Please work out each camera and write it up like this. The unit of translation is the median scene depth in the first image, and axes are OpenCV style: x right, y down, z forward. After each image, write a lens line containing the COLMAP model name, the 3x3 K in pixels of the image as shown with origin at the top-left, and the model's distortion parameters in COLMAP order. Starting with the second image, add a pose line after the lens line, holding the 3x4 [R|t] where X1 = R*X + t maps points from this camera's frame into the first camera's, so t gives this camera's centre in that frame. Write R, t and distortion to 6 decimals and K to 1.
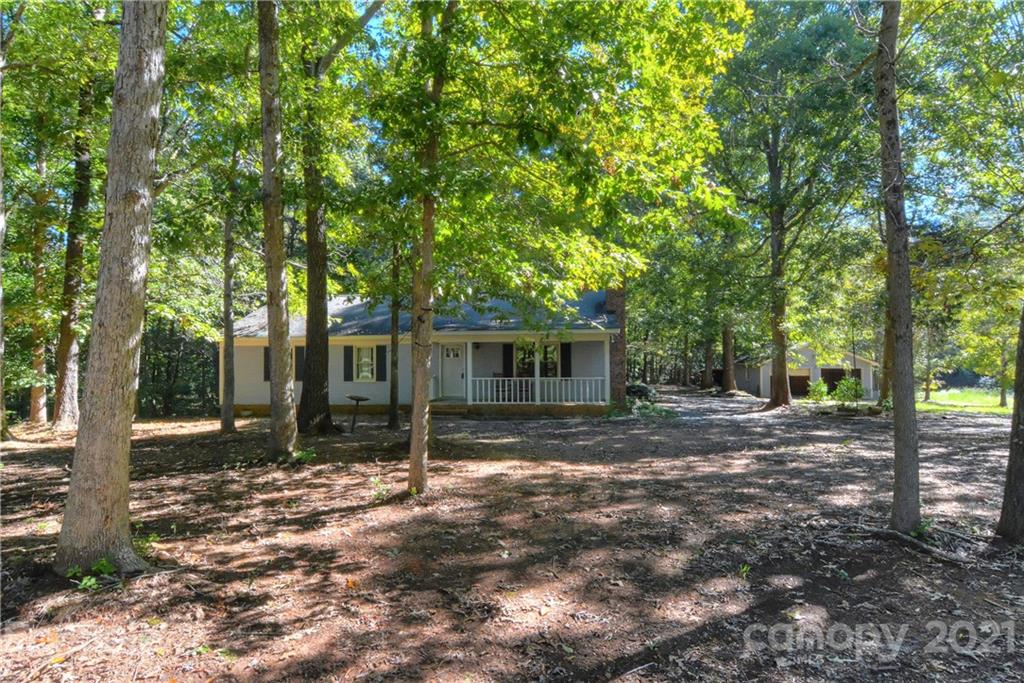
lens RADIAL K [[517.1, 0, 483.5], [0, 517.1, 340.9], [0, 0, 1]] dist [-0.000774, -0.000235]
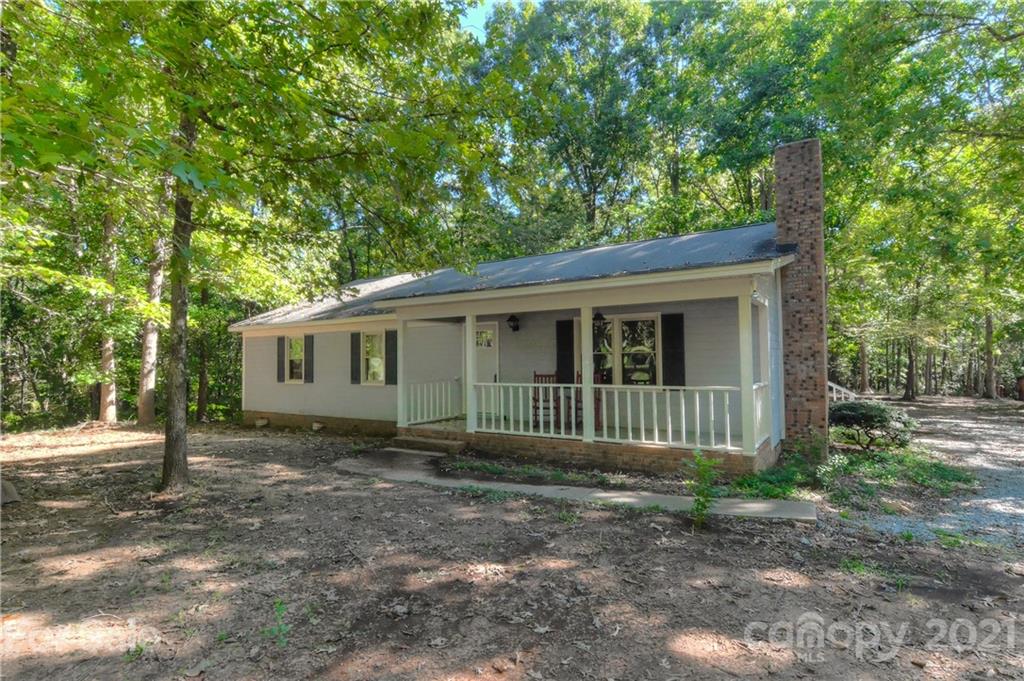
lens RADIAL K [[517.1, 0, 483.5], [0, 517.1, 339.9], [0, 0, 1]] dist [-0.000774, -0.000235]
pose [[0.920797, -0.012219, -0.389851, 0.176992], [0.010531, 0.999924, -0.006467, 0.027972], [0.389901, 0.001850, 0.920855, 0.464375]]
